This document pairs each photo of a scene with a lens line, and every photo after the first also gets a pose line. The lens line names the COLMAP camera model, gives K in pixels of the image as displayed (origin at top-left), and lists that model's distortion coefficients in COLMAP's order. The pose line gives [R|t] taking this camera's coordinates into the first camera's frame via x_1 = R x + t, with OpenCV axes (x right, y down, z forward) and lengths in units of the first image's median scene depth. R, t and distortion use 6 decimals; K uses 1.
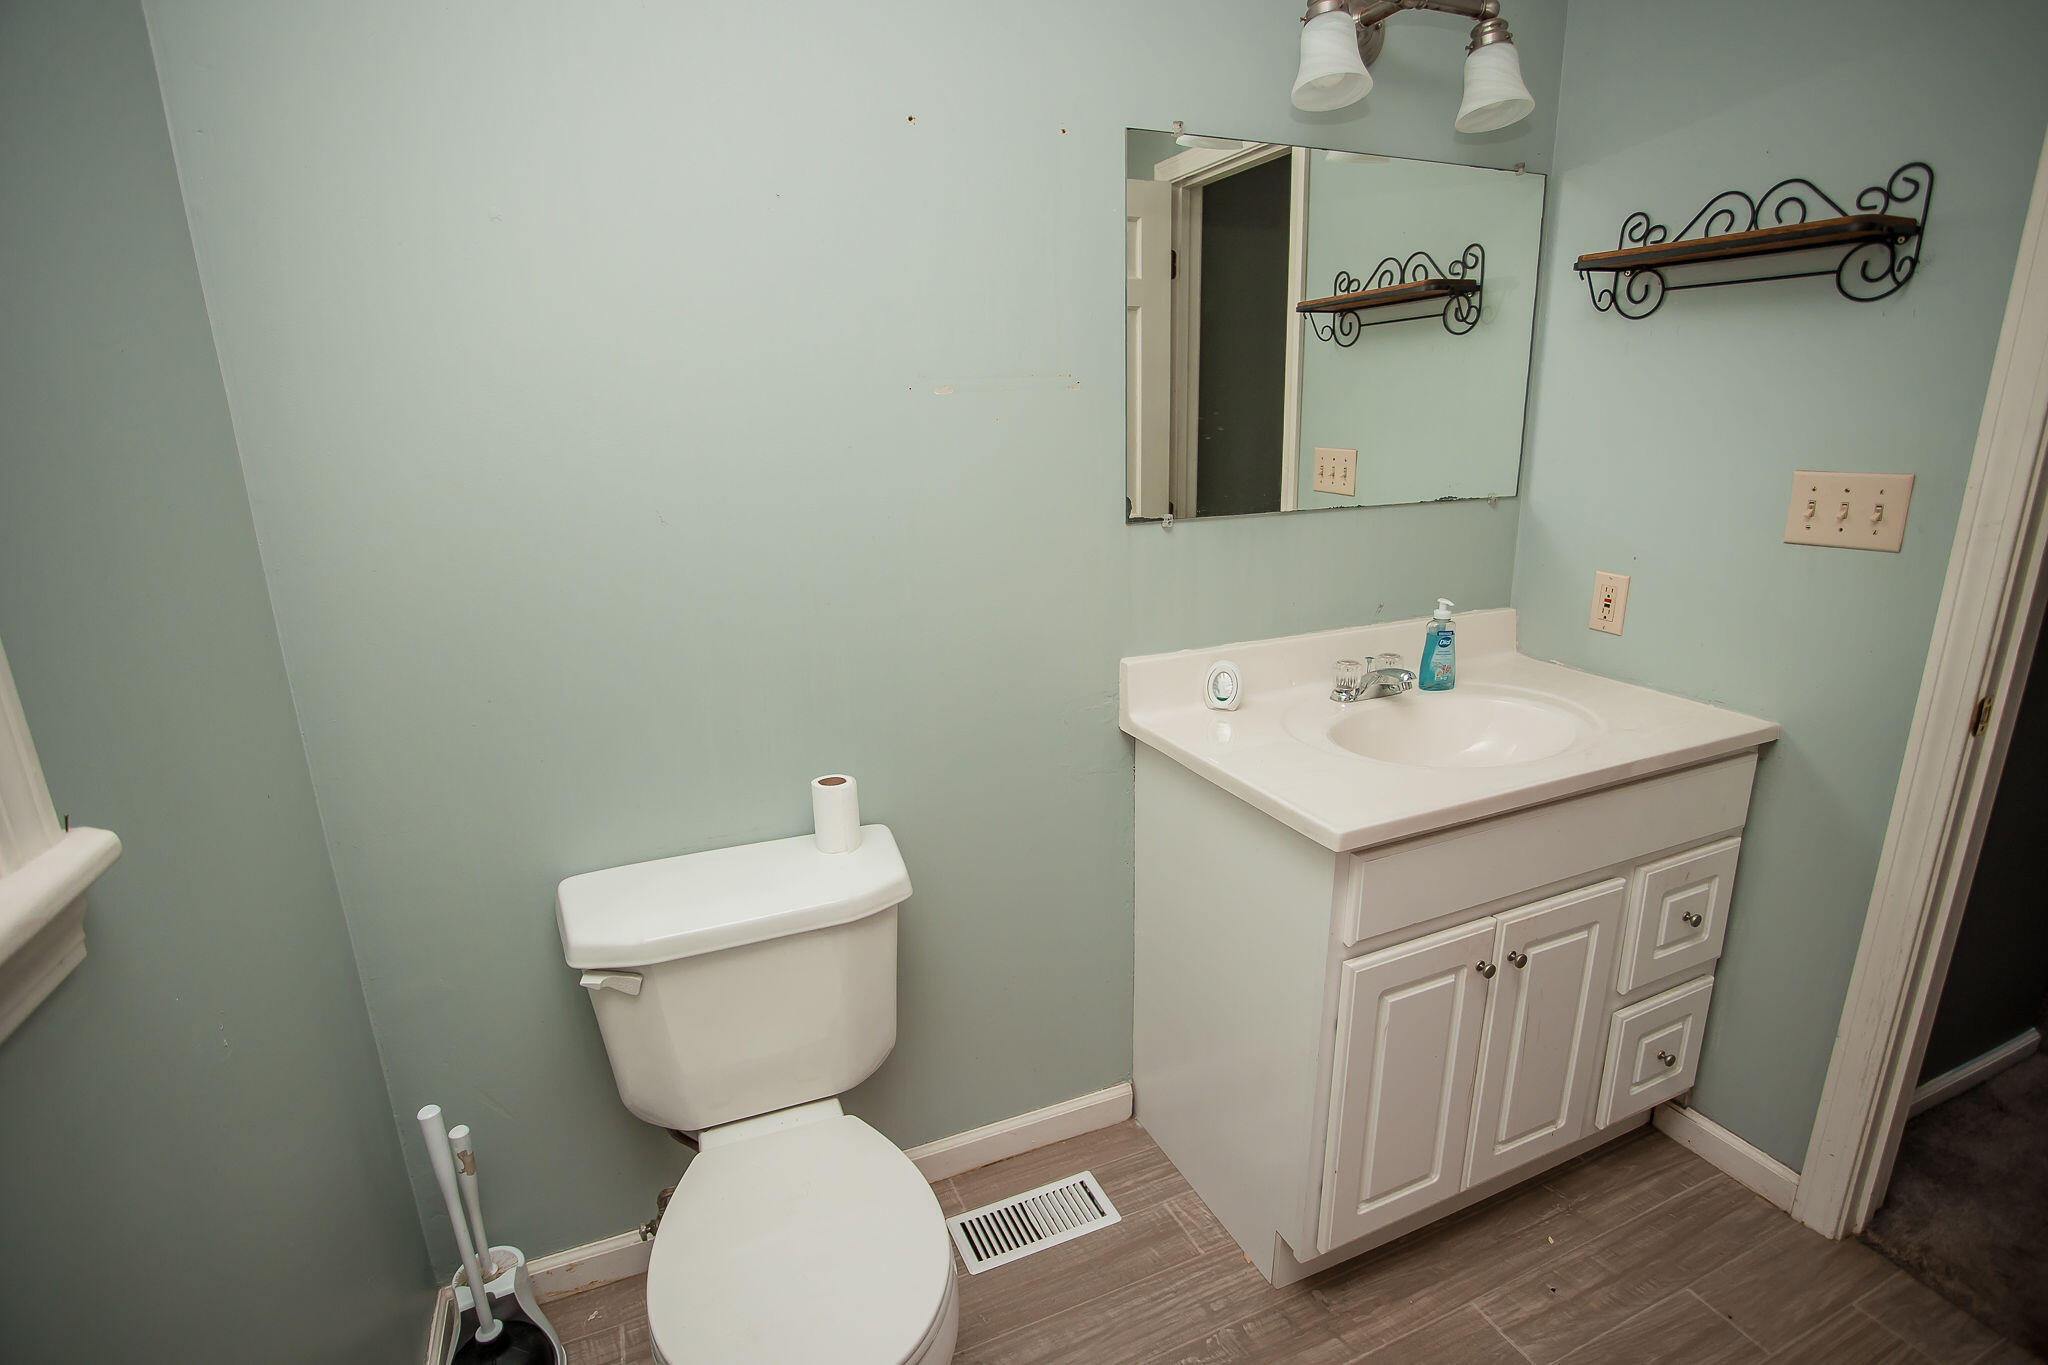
lens RADIAL K [[997.5, 0, 1021.8], [0, 997.5, 684.6], [0, 0, 1]] dist [-0.062899, 0.028534]
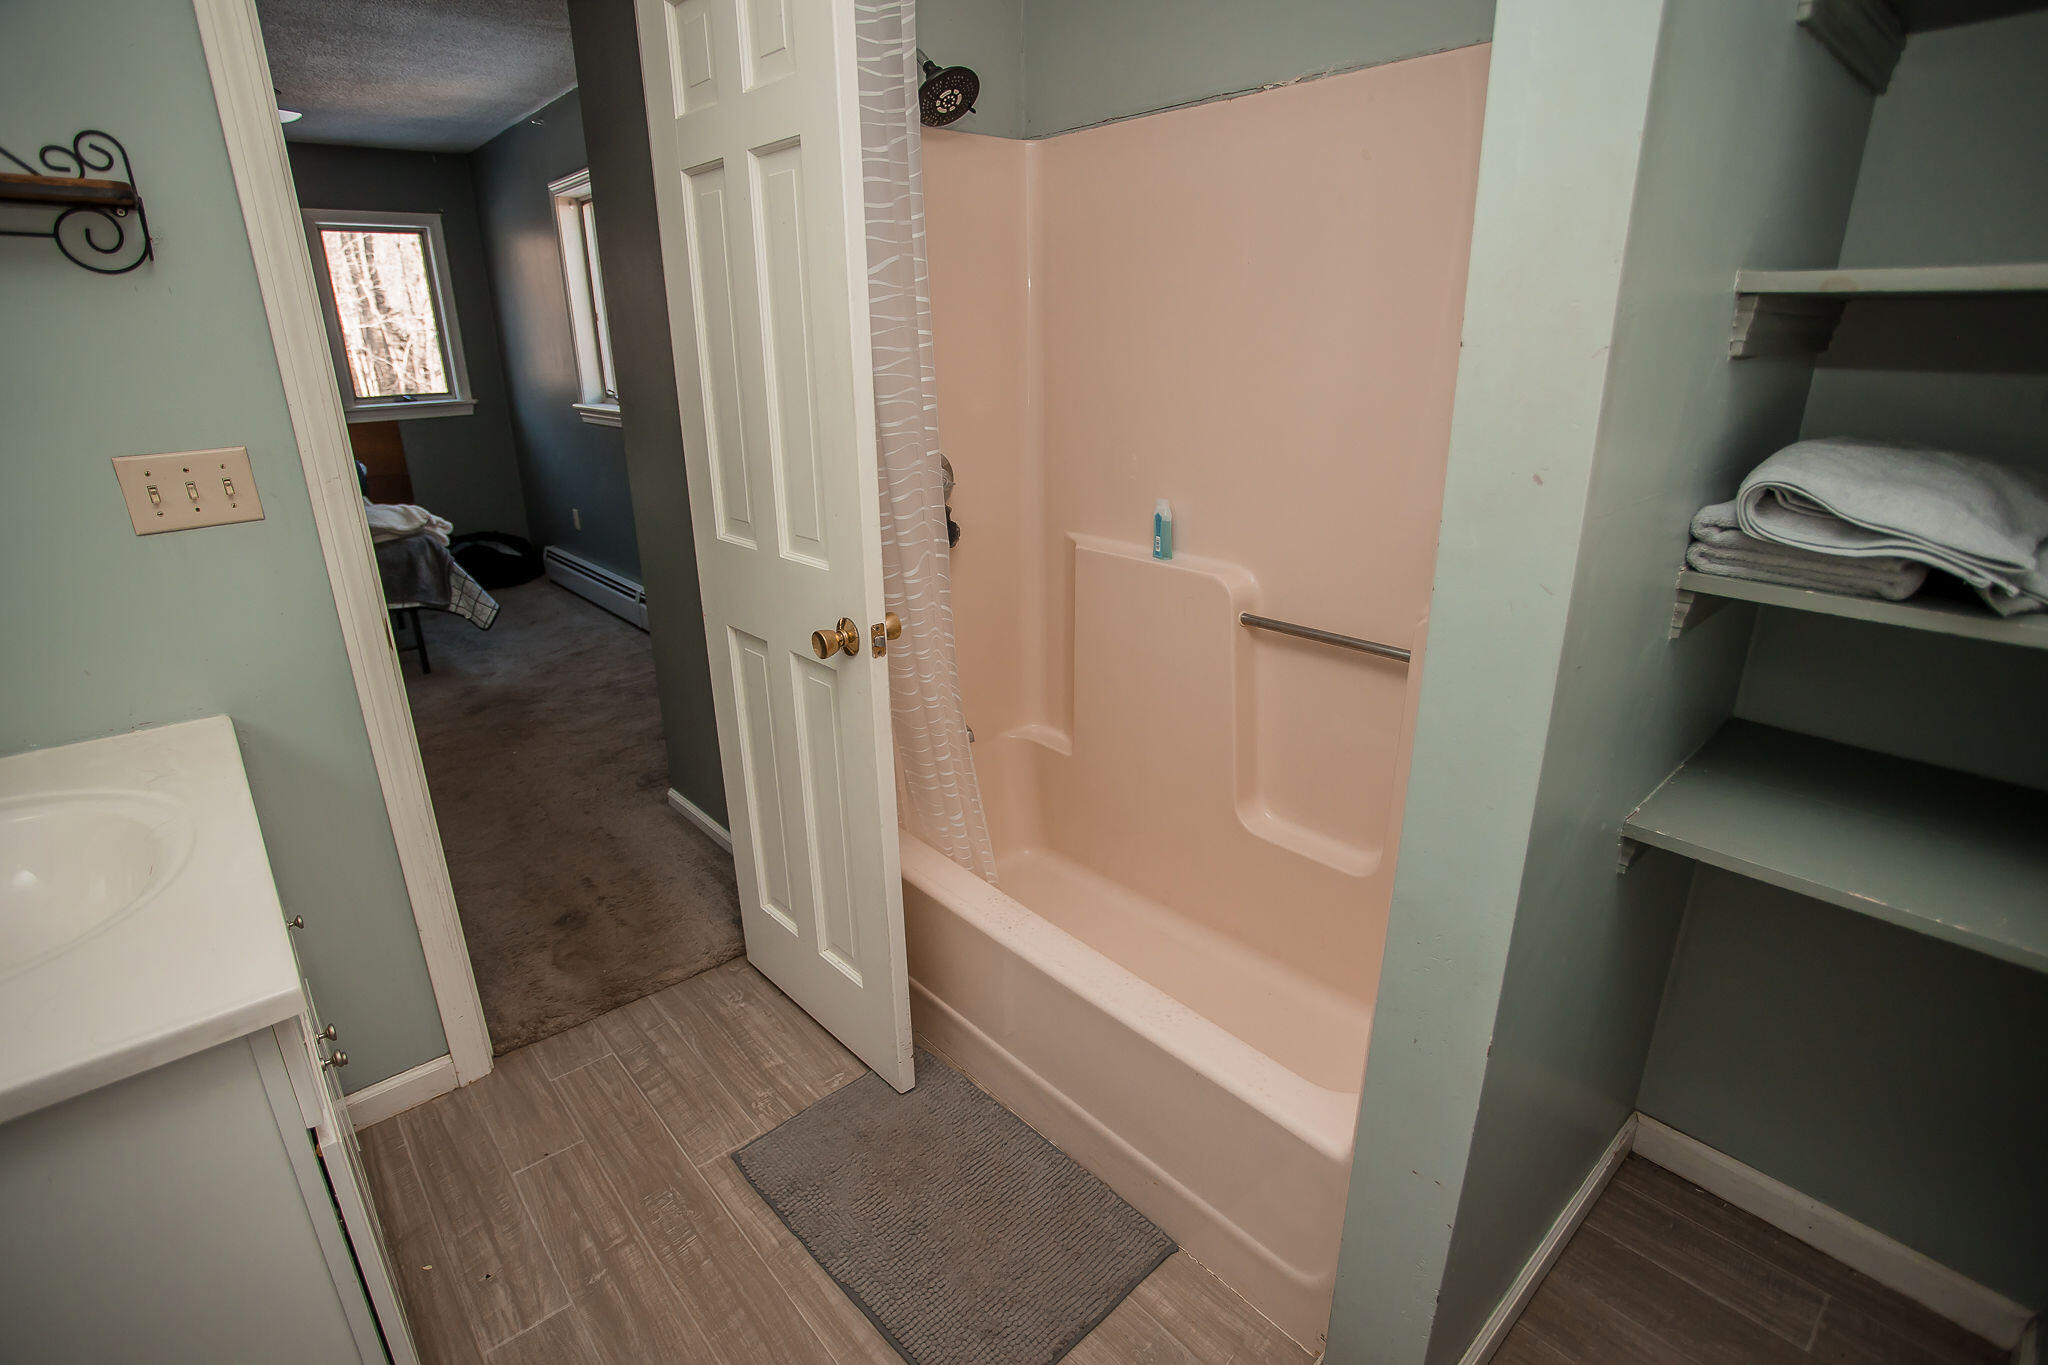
lens RADIAL K [[997.5, 0, 1021.8], [0, 997.5, 684.6], [0, 0, 1]] dist [-0.062899, 0.028534]
pose [[-0.303250, -0.288414, 0.908216, -0.352612], [0.280892, 0.883693, 0.374415, -0.132641], [-0.910571, 0.368652, -0.186967, 0.474334]]
